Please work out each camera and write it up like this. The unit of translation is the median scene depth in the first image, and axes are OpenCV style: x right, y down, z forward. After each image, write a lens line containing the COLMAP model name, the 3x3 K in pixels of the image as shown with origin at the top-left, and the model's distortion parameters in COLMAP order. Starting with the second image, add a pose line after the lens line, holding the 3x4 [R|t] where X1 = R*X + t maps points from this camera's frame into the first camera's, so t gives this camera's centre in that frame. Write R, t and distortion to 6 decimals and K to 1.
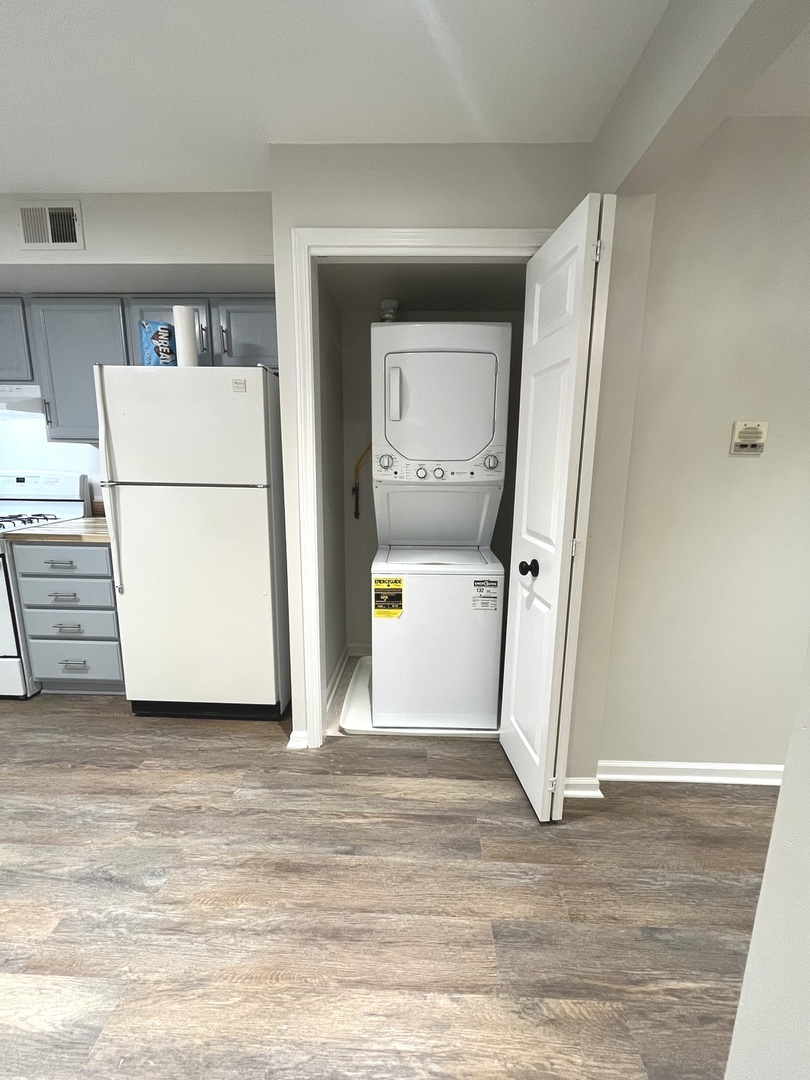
lens RADIAL K [[434.3, 0, 407.2], [0, 434.3, 535.9], [0, 0, 1]] dist [-0.003409, 0.000023]
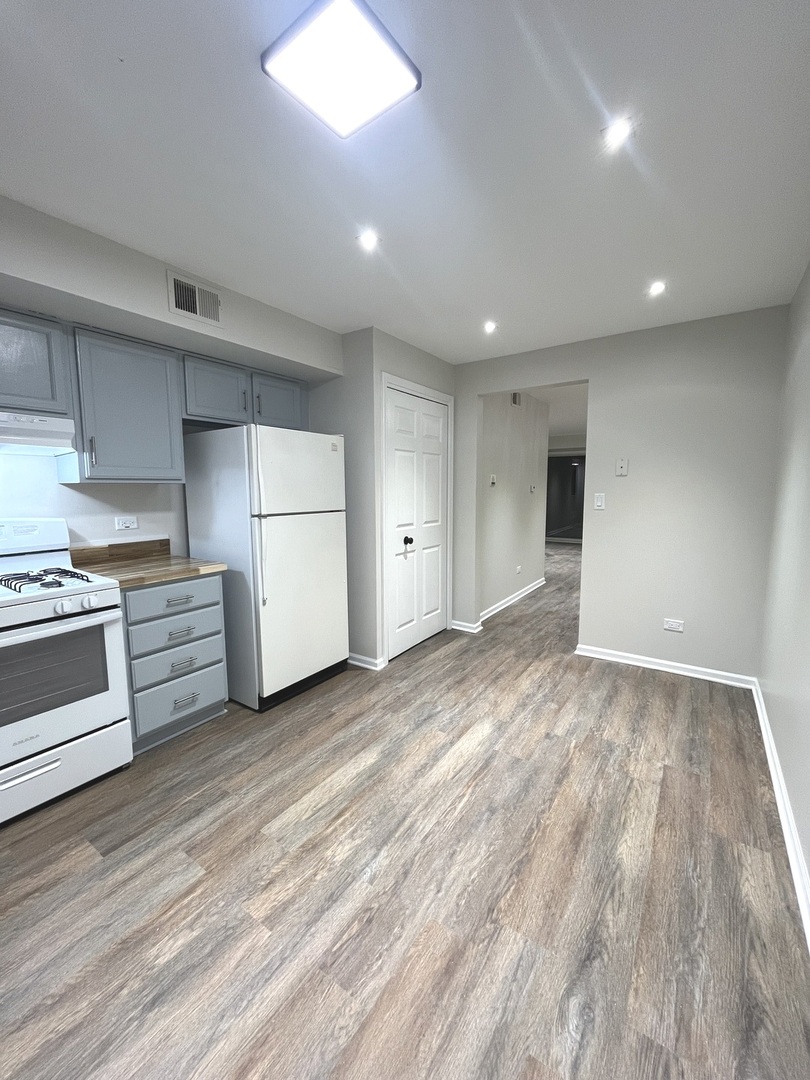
lens RADIAL K [[434.3, 0, 407.2], [0, 434.3, 535.9], [0, 0, 1]] dist [-0.003409, 0.000023]
pose [[0.539556, -0.110648, 0.834647, -1.619532], [0.162950, 0.986307, 0.025414, -0.029007], [-0.826030, 0.122294, 0.550198, -0.037671]]
